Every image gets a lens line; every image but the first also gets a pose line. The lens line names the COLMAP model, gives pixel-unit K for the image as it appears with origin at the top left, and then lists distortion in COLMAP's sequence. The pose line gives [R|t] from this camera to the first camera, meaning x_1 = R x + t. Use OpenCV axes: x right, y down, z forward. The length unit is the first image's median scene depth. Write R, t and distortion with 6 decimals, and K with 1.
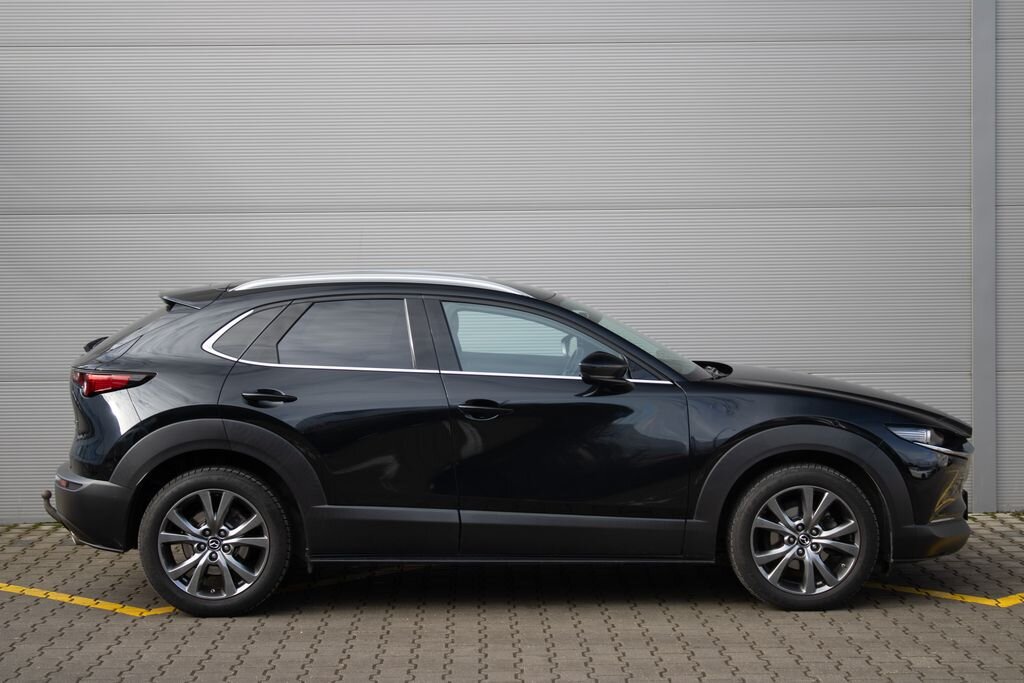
lens RADIAL K [[2038.0, 0, 510.3], [0, 2038.0, 341.7], [0, 0, 1]] dist [0.037942, 0.000000]
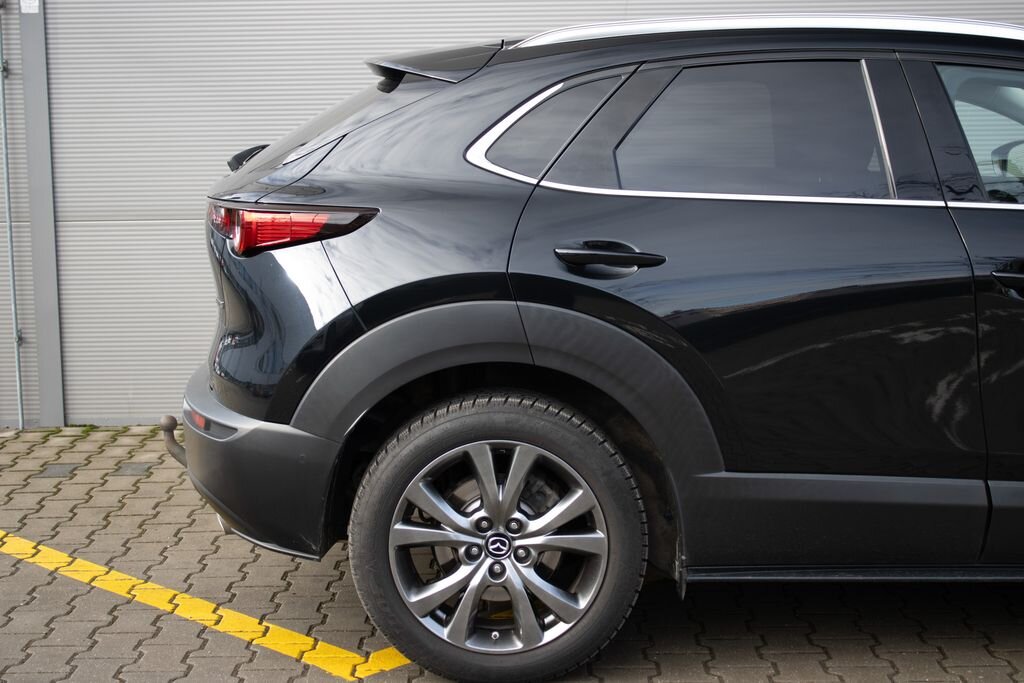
lens RADIAL K [[1647.1, 0, 513.7], [0, 1647.1, 340.0], [0, 0, 1]] dist [-0.015214, 0.000000]
pose [[0.999849, -0.003296, -0.017056, -0.133595], [0.004943, 0.995231, 0.097423, 0.008155], [0.016653, -0.097492, 0.995097, 0.595212]]
